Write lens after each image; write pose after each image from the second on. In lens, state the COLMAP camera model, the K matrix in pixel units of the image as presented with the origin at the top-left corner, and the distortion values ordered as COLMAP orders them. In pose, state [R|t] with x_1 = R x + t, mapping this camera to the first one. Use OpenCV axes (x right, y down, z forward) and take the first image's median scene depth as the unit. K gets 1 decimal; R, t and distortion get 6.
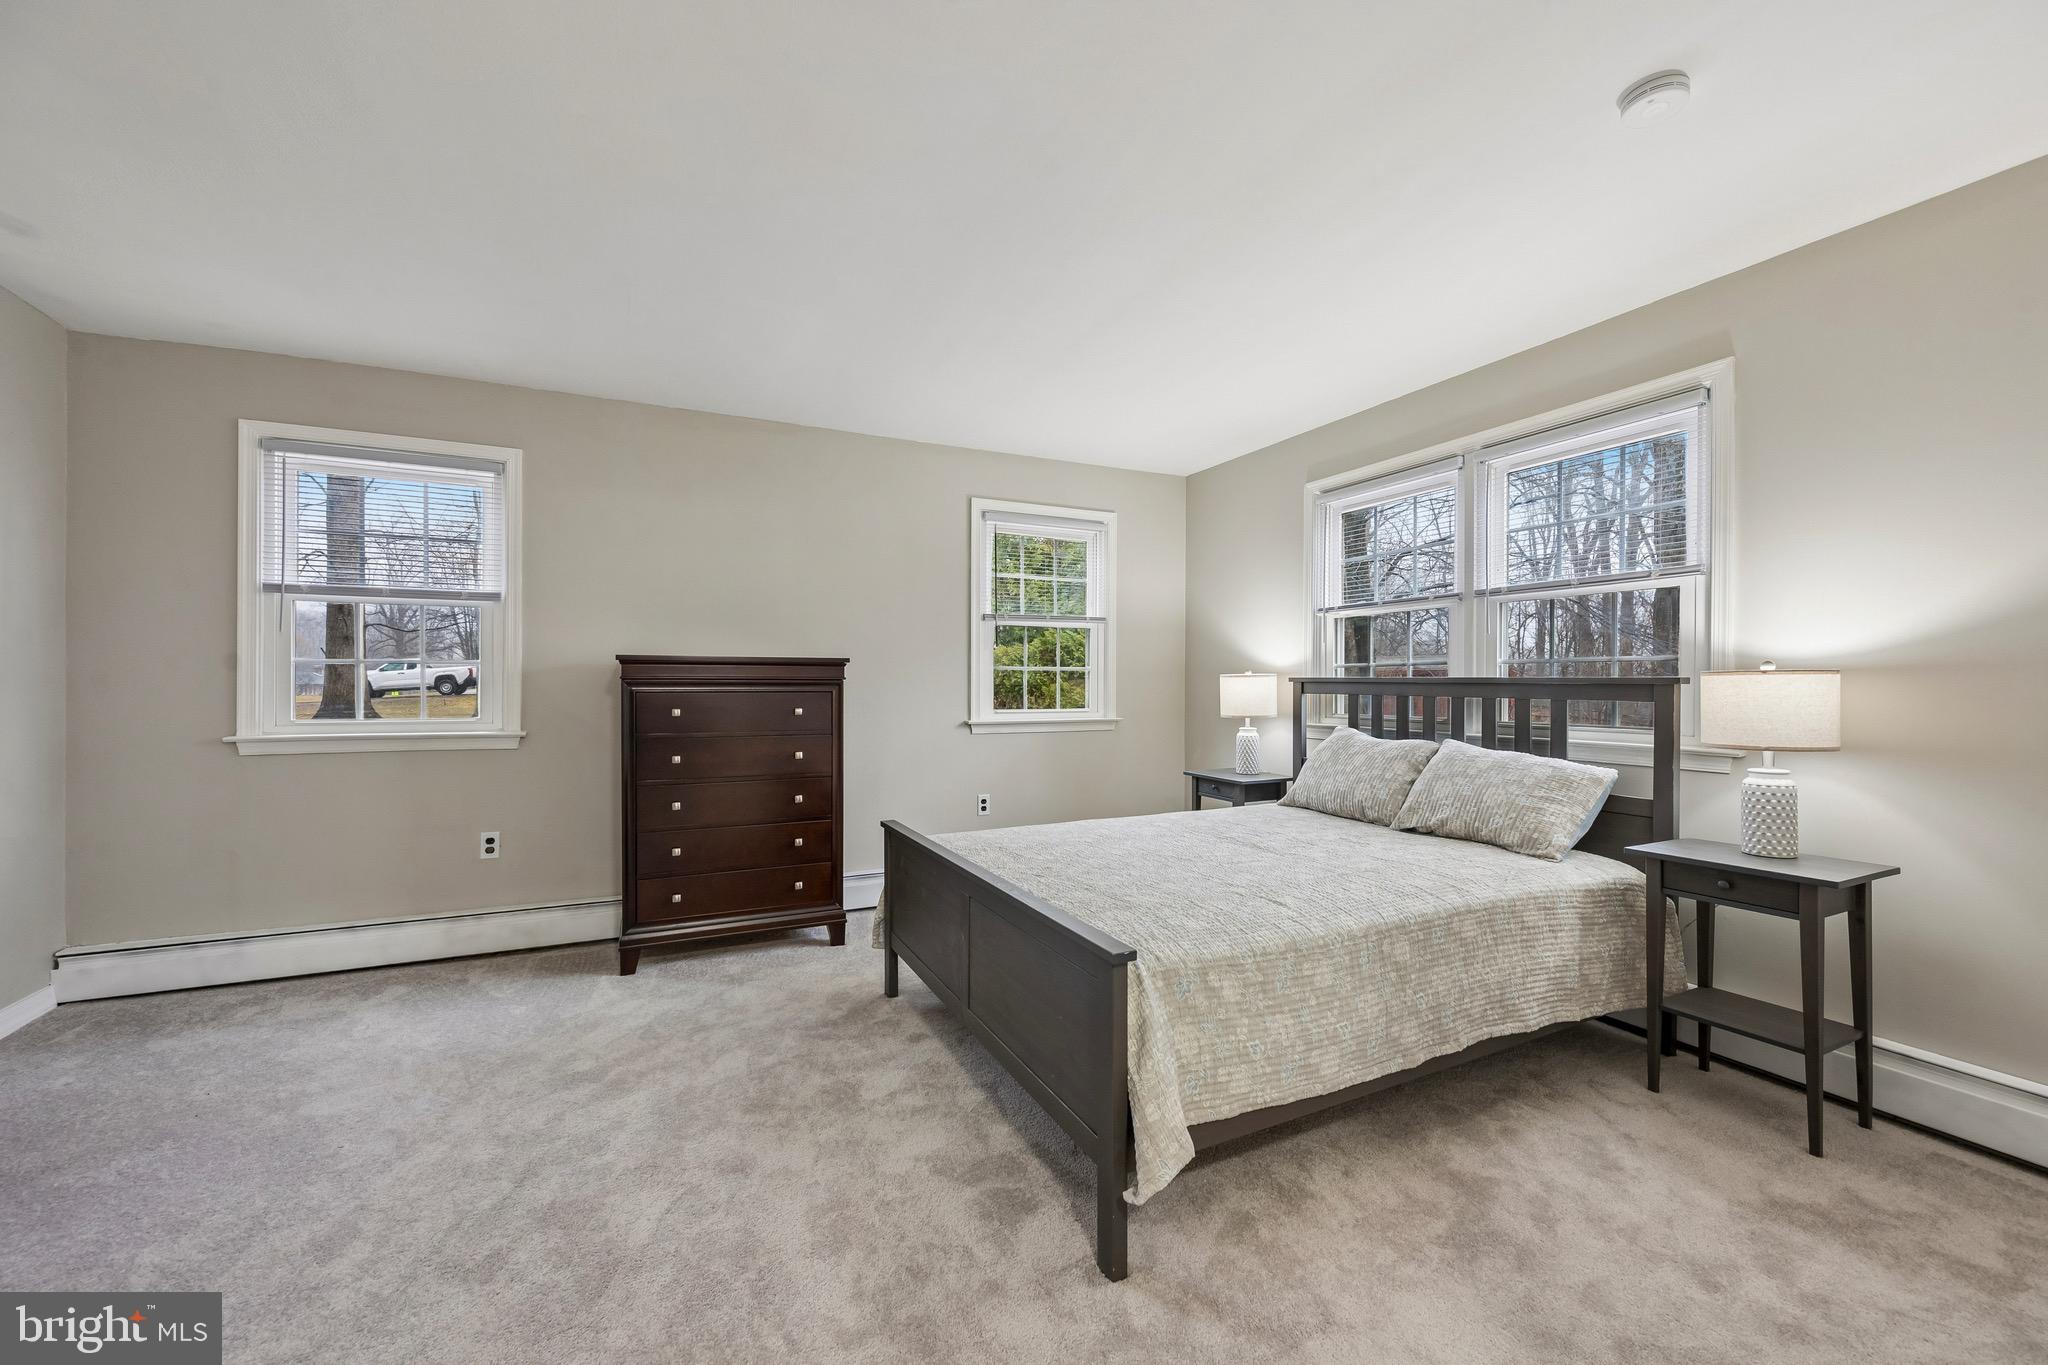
lens RADIAL K [[804.3, 0, 1031.6], [0, 804.3, 683.5], [0, 0, 1]] dist [0.000617, 0.000030]
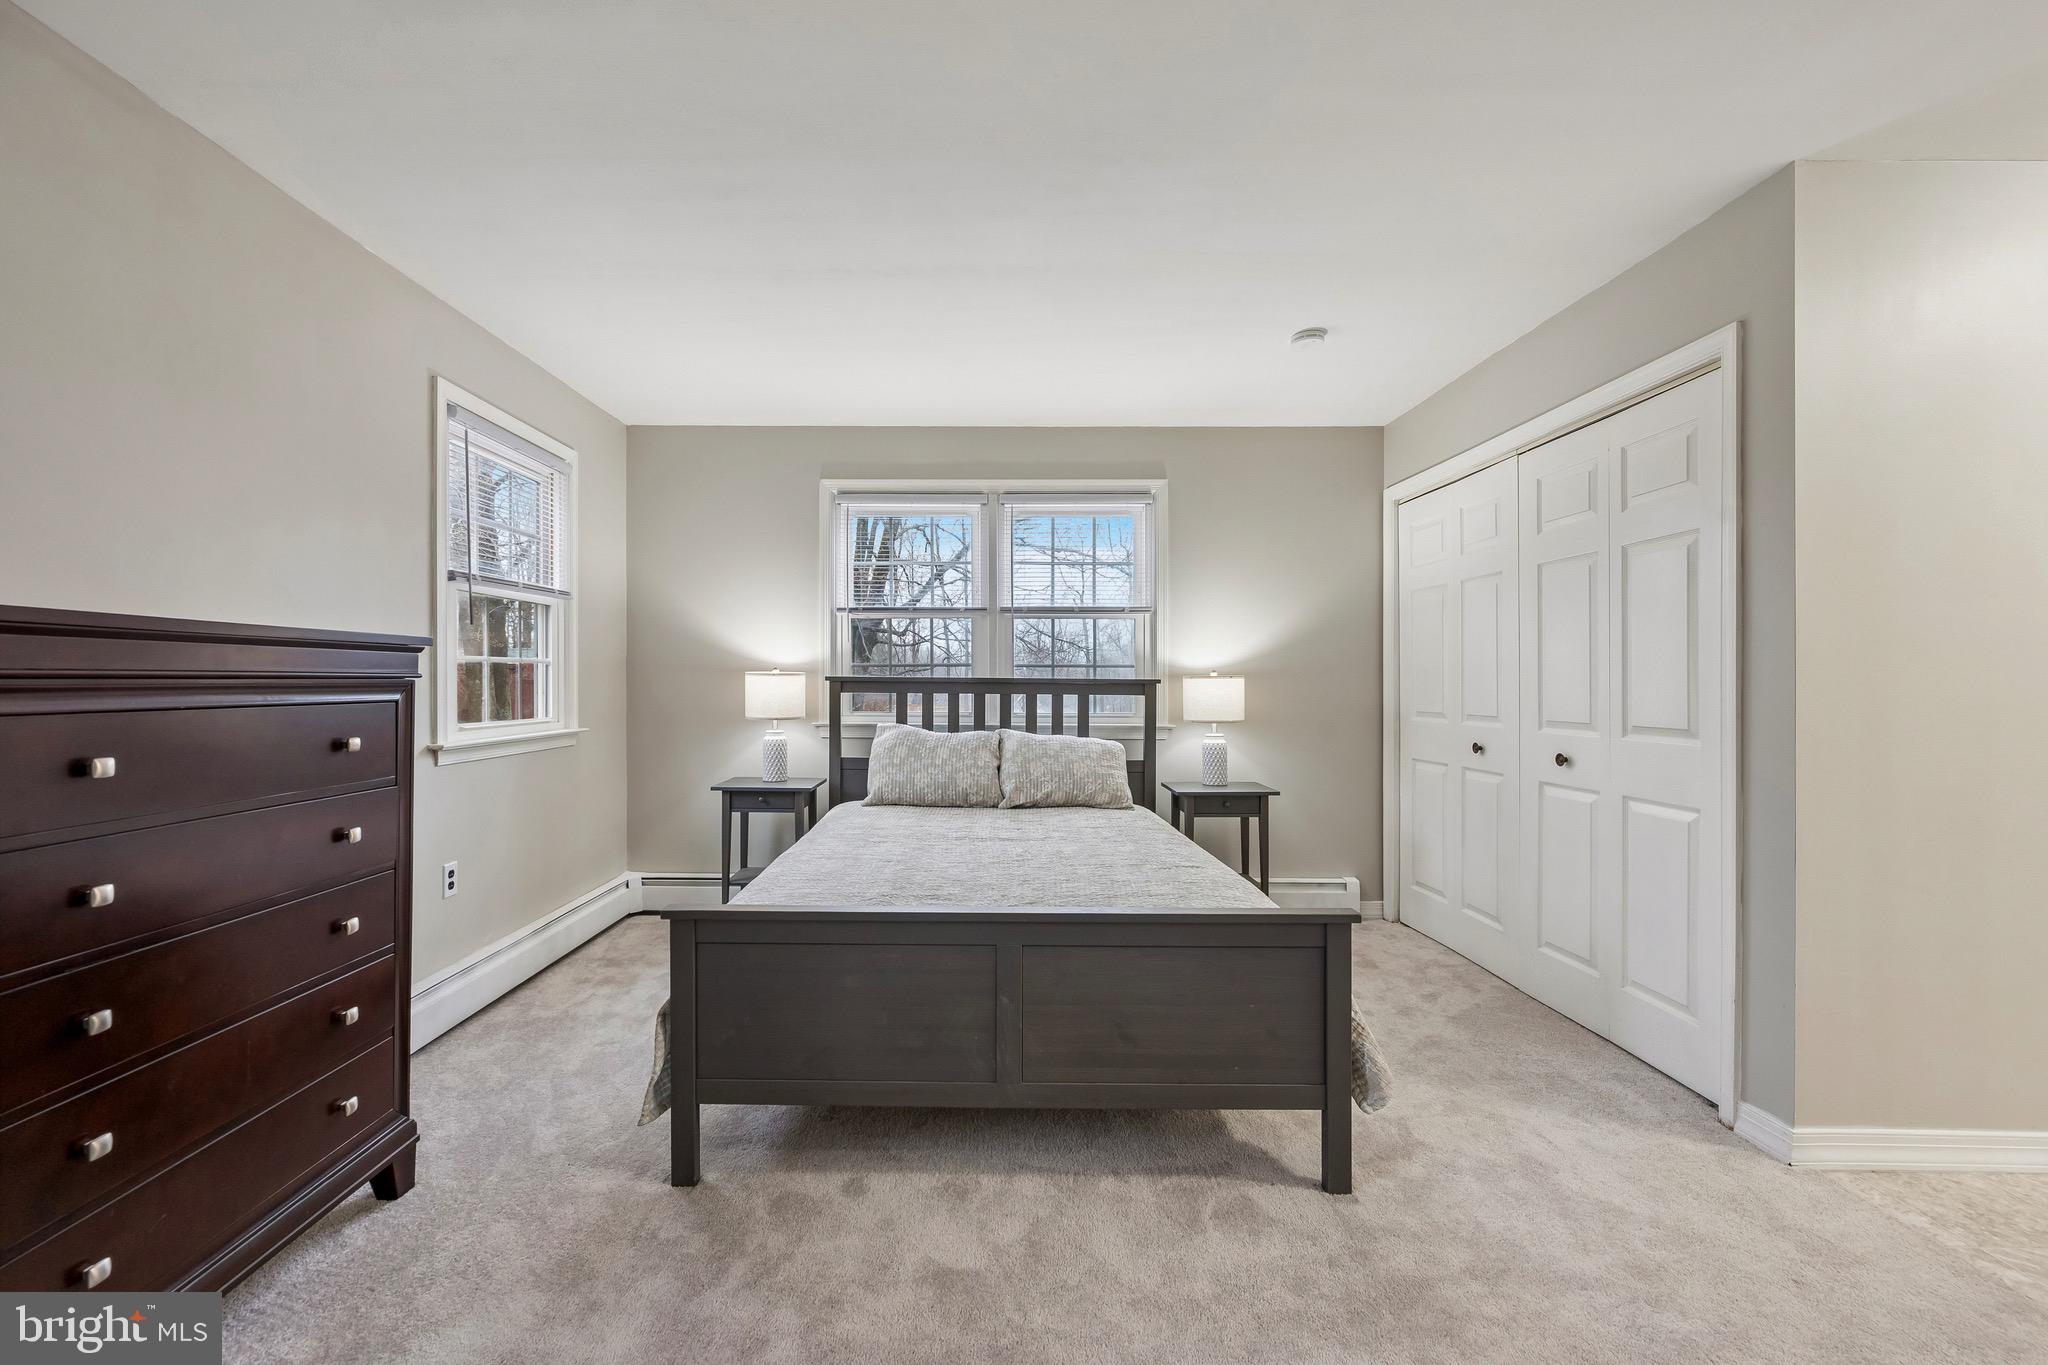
lens RADIAL K [[804.3, 0, 1031.6], [0, 804.3, 683.5], [0, 0, 1]] dist [0.000617, 0.000030]
pose [[0.436005, -0.002627, 0.899940, -0.524911], [-0.002684, 0.999987, 0.004220, -0.004353], [-0.899940, -0.004255, 0.435992, 0.409452]]
